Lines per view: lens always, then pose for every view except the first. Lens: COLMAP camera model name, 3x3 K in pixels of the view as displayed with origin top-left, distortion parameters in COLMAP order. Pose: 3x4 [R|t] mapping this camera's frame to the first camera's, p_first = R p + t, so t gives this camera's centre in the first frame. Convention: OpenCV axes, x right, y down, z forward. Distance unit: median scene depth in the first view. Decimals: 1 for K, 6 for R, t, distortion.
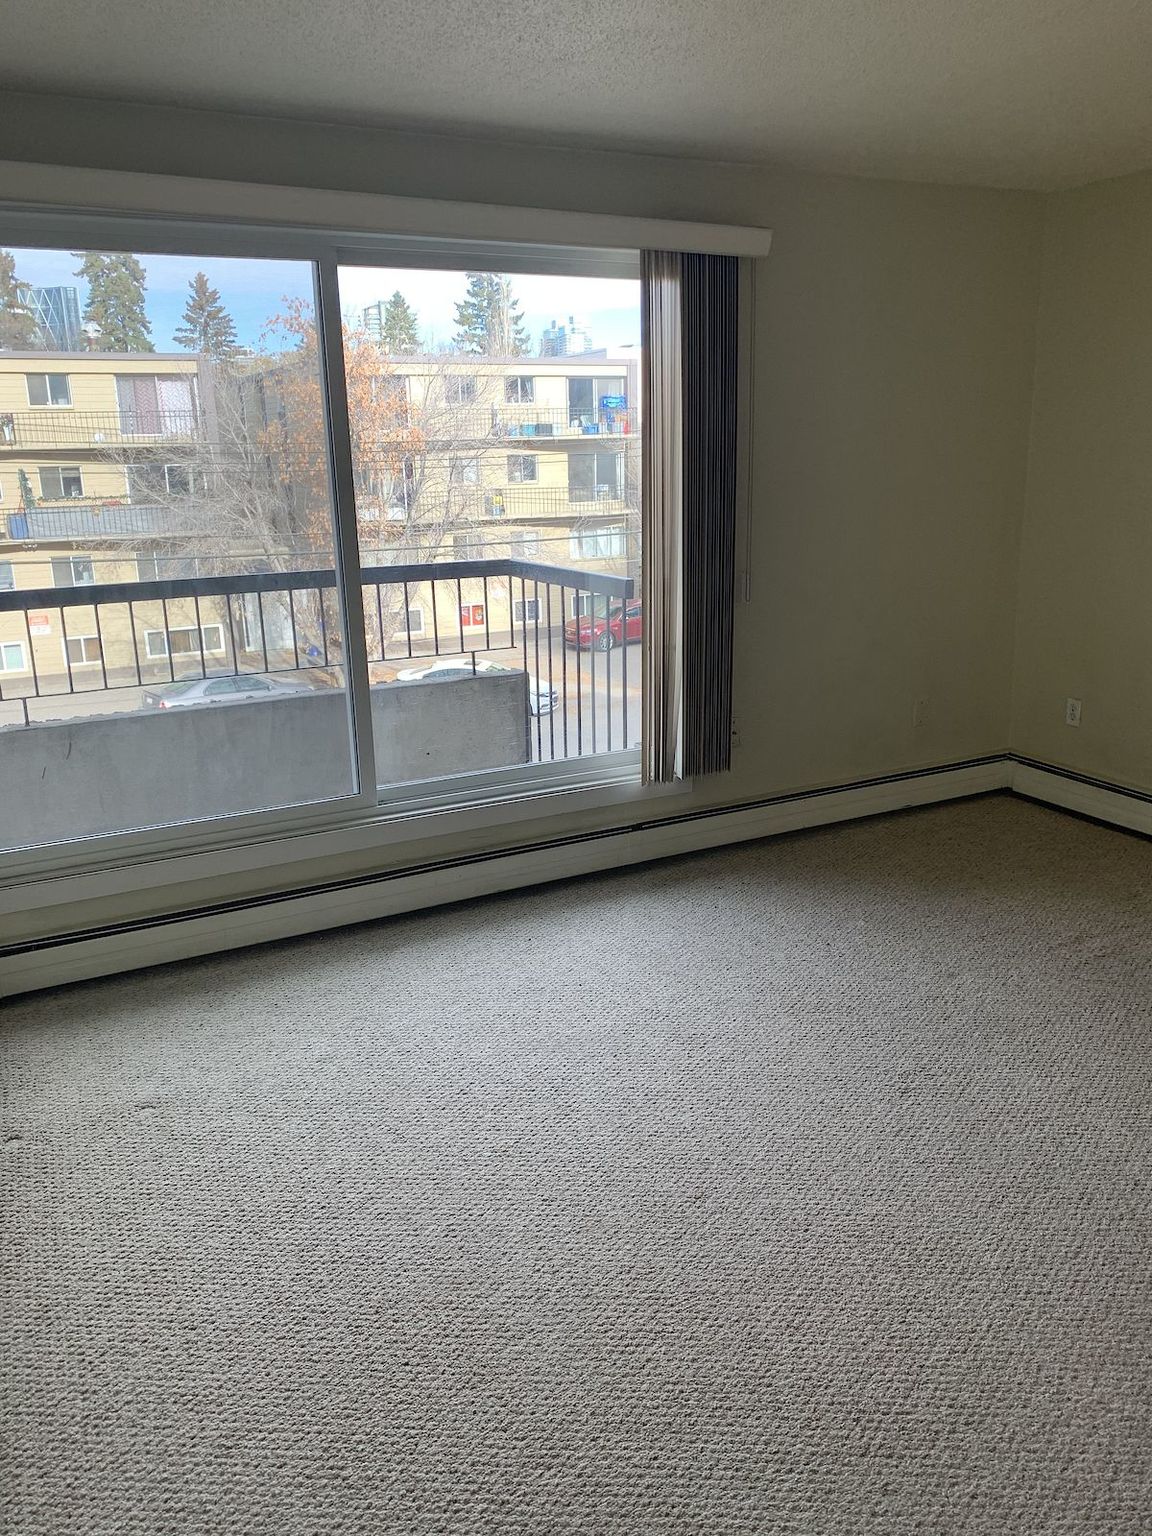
lens RADIAL K [[1230.6, 0, 573.4], [0, 1230.6, 732.0], [0, 0, 1]] dist [0.011069, 0.008088]
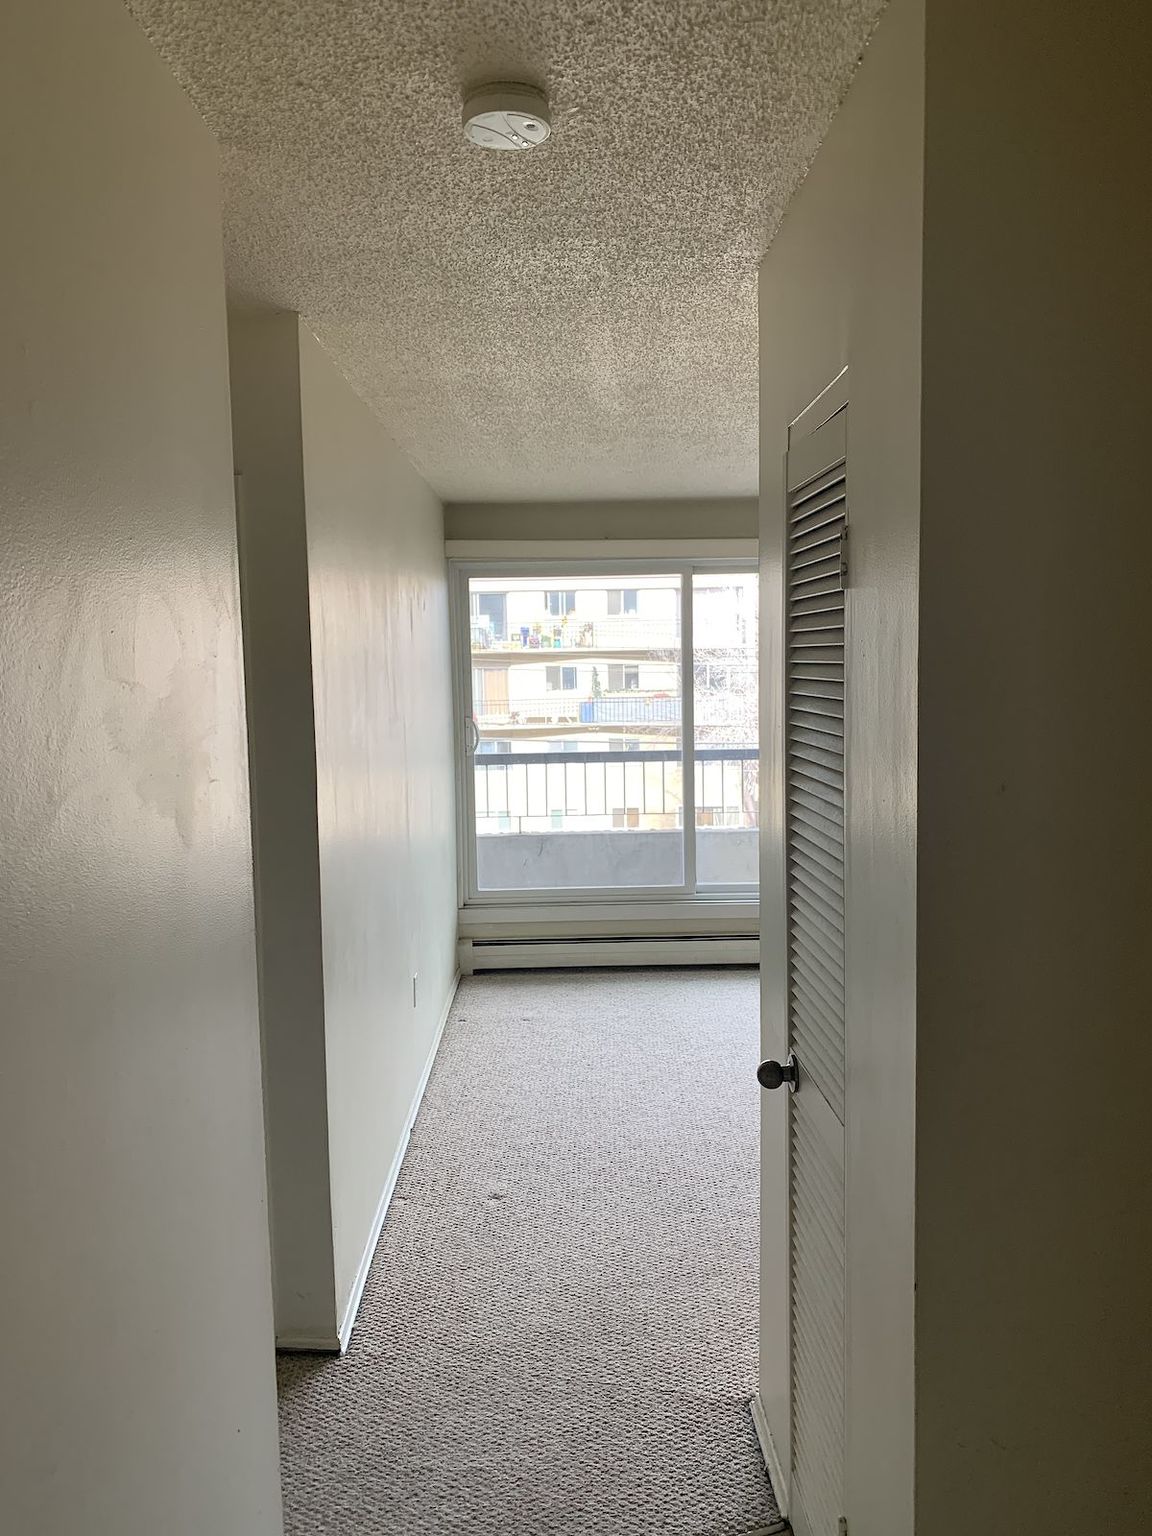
lens RADIAL K [[1261.1, 0, 567.2], [0, 1261.1, 764.1], [0, 0, 1]] dist [0.140658, -0.331204]
pose [[0.897472, 0.045500, -0.438717, 0.085431], [-0.100836, 0.989489, -0.103656, 0.016196], [0.429389, 0.137267, 0.892627, -0.120984]]
